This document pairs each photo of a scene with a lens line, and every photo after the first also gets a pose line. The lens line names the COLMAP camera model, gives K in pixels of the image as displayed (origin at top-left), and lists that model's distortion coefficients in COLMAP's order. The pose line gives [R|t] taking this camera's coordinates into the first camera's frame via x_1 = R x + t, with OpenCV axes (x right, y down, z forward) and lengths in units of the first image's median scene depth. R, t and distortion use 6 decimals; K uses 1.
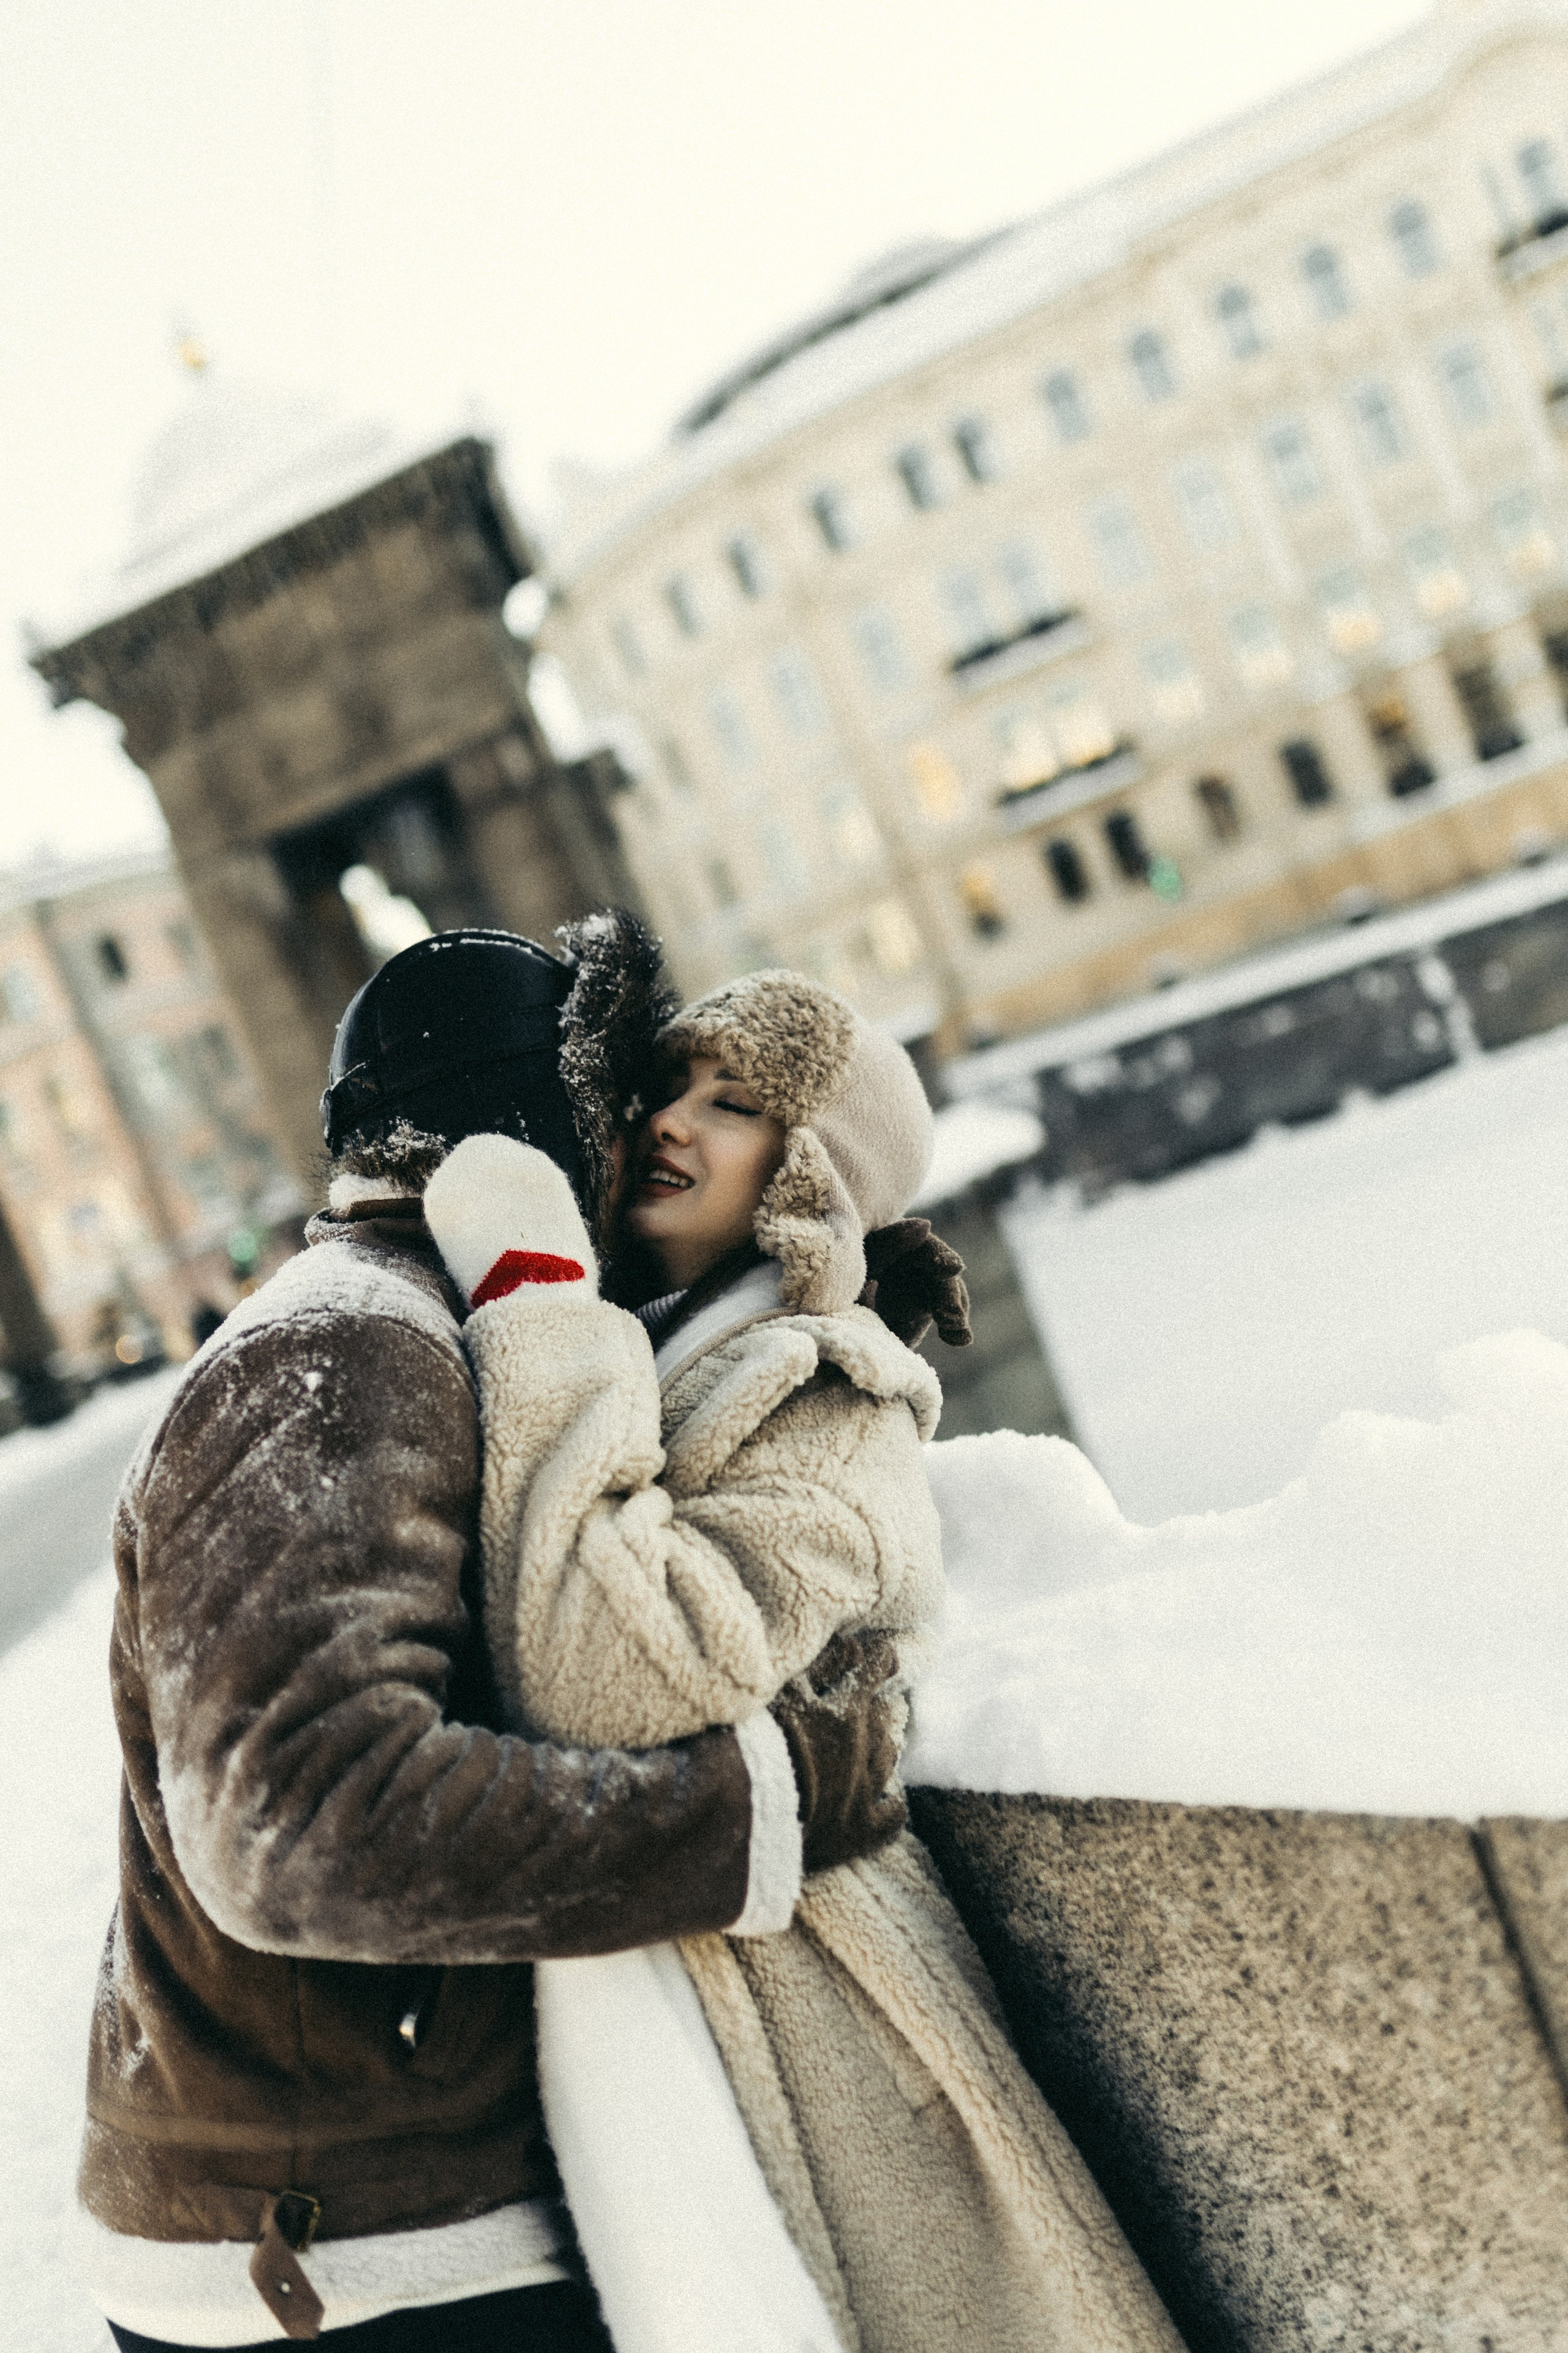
lens RADIAL K [[2319.0, 0, 786.4], [0, 2319.0, 1221.1], [0, 0, 1]] dist [0.019563, -0.006548]
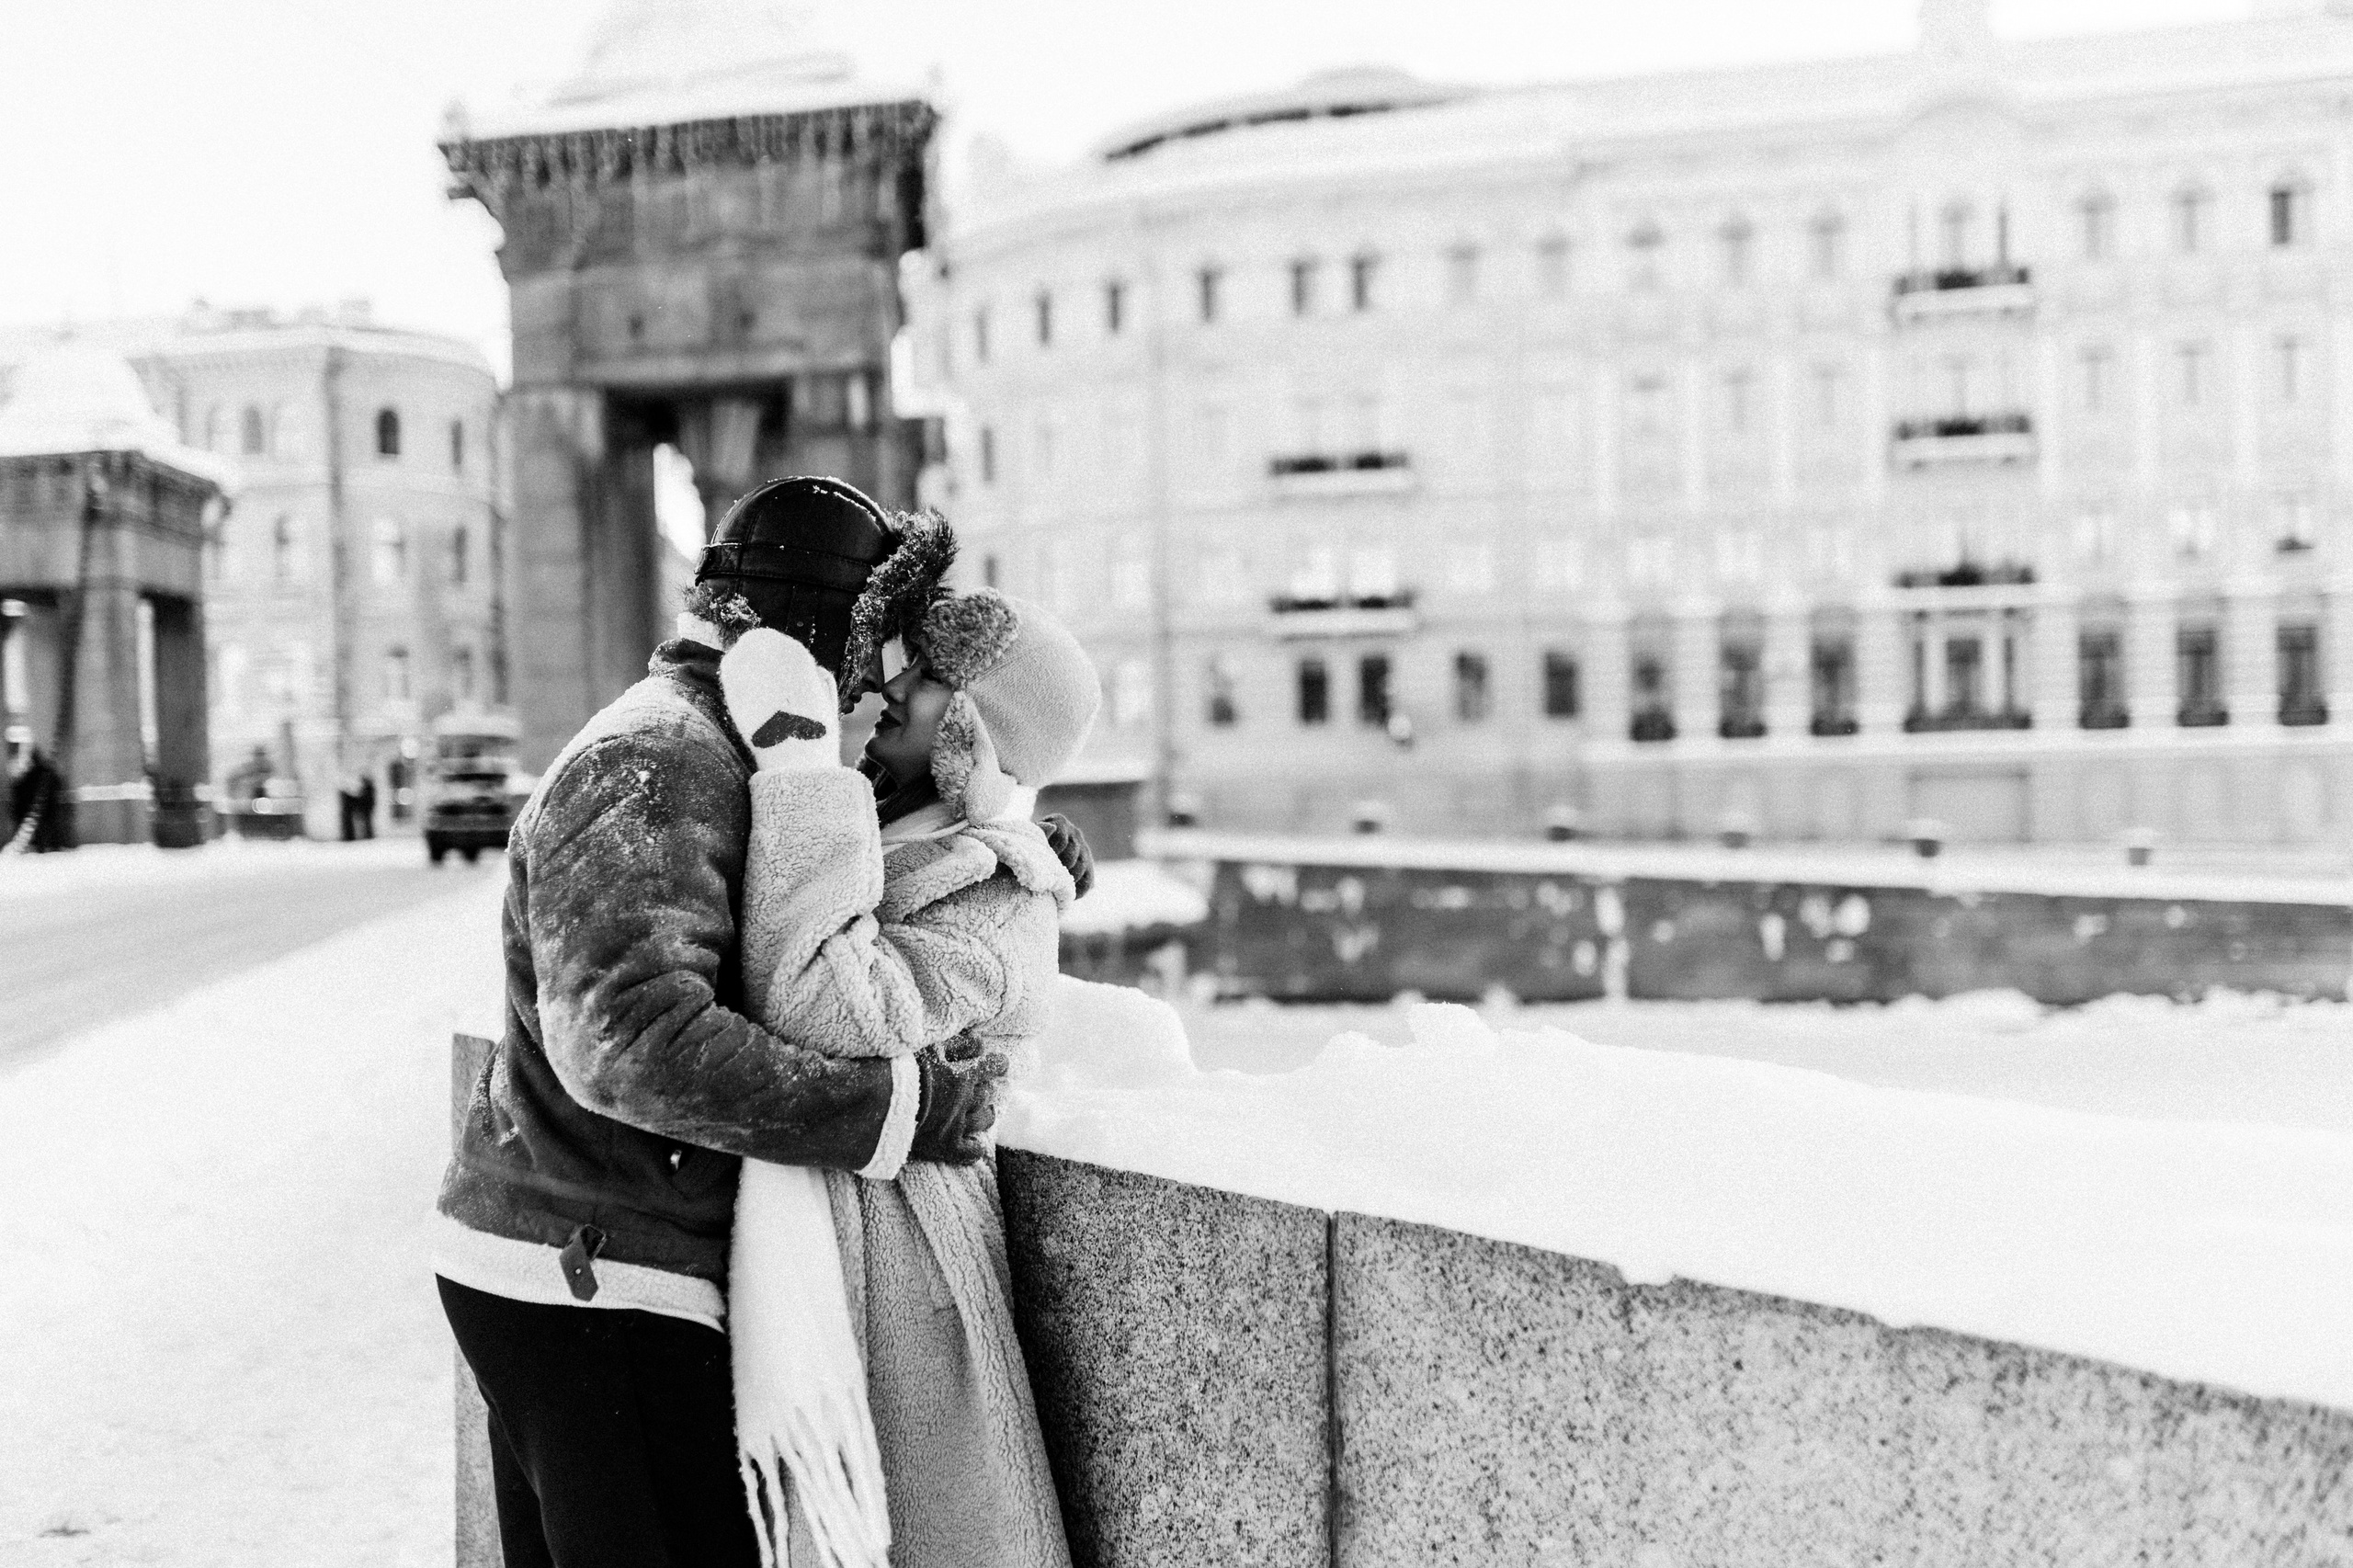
lens RADIAL K [[2362.2, 0, 1176.5], [0, 2362.2, 784.0], [0, 0, 1]] dist [0.041758, -0.001405]
pose [[0.934113, 0.348312, 0.078182, -0.056335], [-0.341040, 0.935452, -0.092846, 0.125009], [-0.105474, 0.060065, 0.992606, -0.630911]]
